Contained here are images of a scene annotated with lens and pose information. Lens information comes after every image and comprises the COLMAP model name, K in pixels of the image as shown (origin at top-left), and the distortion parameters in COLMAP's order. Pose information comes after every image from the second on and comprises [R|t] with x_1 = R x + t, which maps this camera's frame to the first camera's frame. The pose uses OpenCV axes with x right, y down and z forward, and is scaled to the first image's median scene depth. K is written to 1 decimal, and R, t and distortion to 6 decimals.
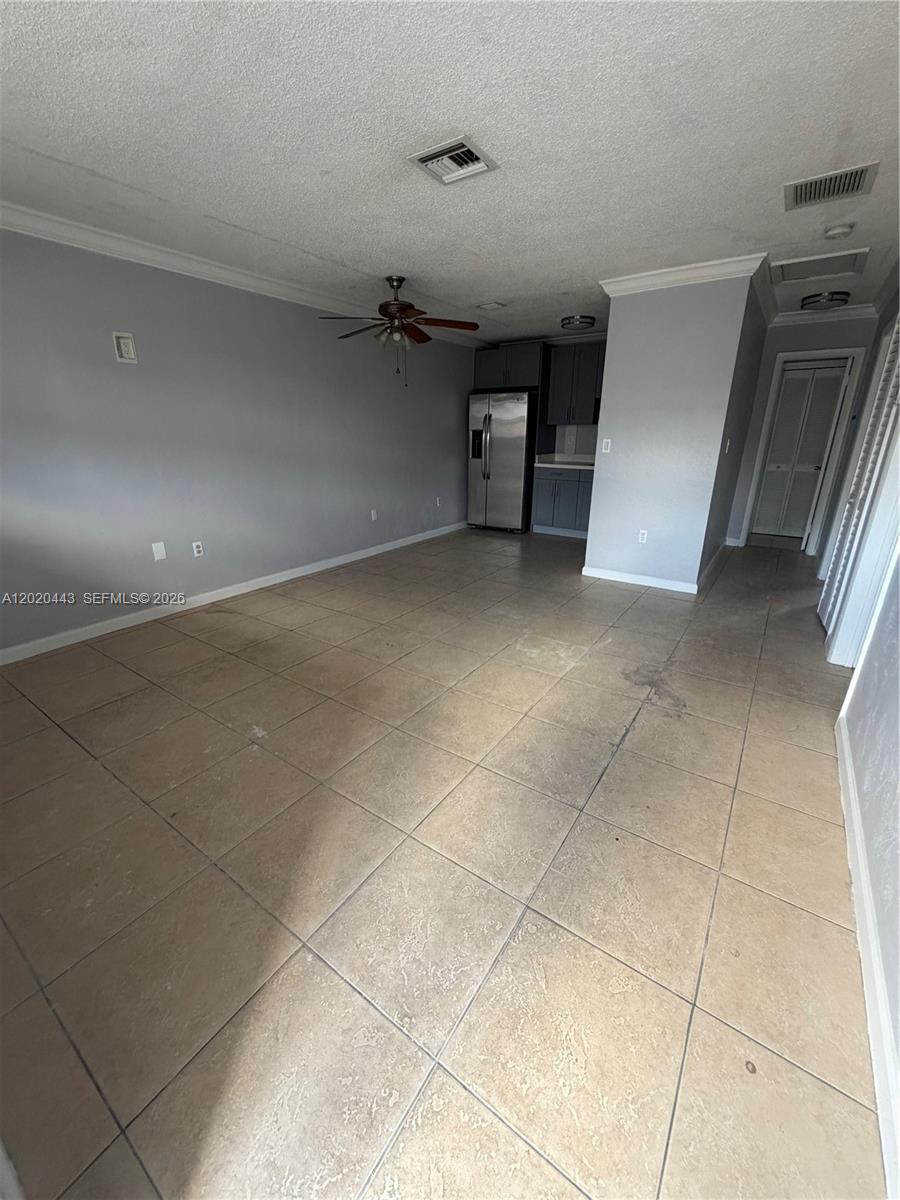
lens RADIAL K [[477.4, 0, 450.0], [0, 477.4, 600.0], [0, 0, 1]] dist [-0.000322, 0.000356]
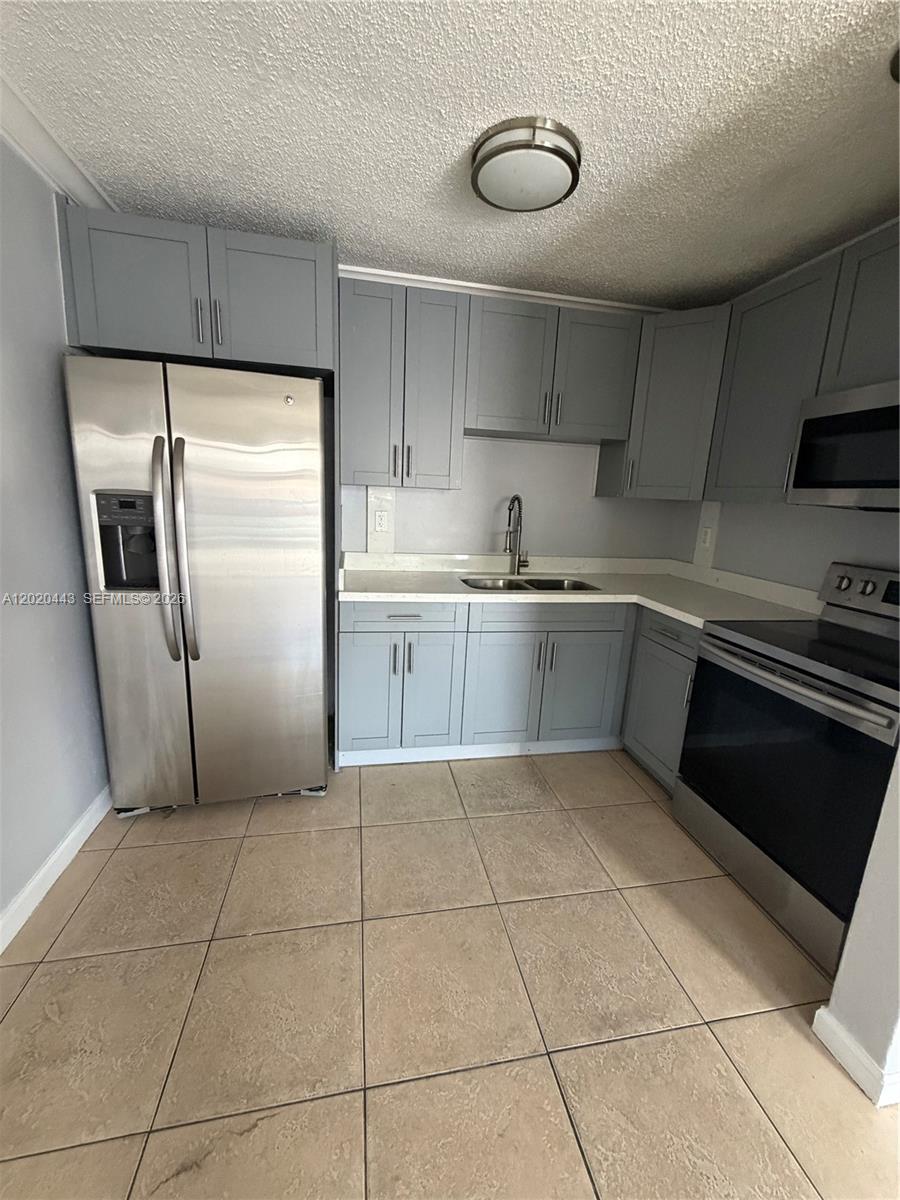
lens RADIAL K [[477.4, 0, 450.0], [0, 477.4, 600.0], [0, 0, 1]] dist [-0.000322, 0.000356]
pose [[0.695939, -0.120053, 0.707995, -0.043813], [0.194841, 0.980509, -0.025261, -0.786886], [-0.691163, 0.155526, 0.705766, 2.150107]]
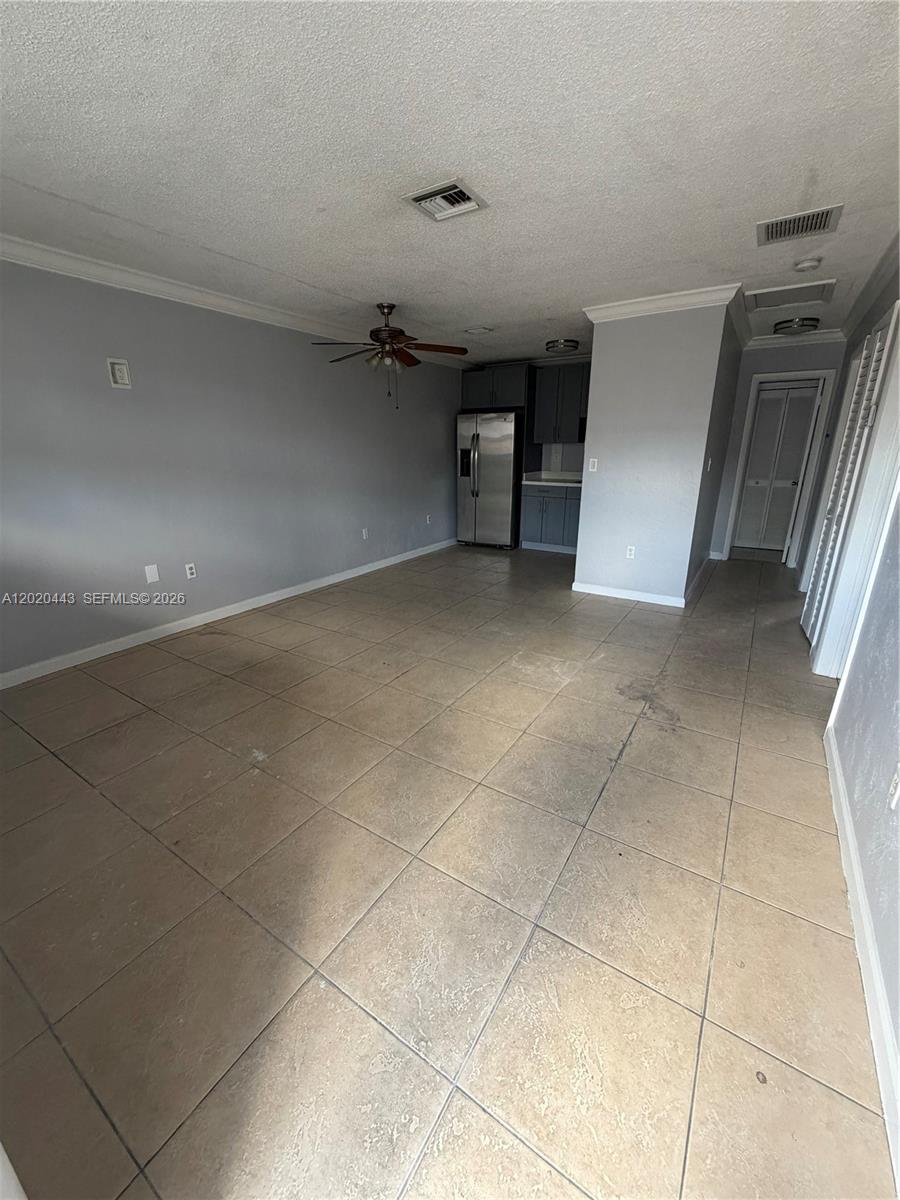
lens RADIAL K [[477.4, 0, 450.0], [0, 477.4, 600.0], [0, 0, 1]] dist [-0.000322, 0.000356]
pose [[0.999507, -0.015159, 0.027485, -0.026657], [0.015977, 0.999429, -0.029775, -0.013643], [-0.027018, 0.030200, 0.999179, -0.019554]]
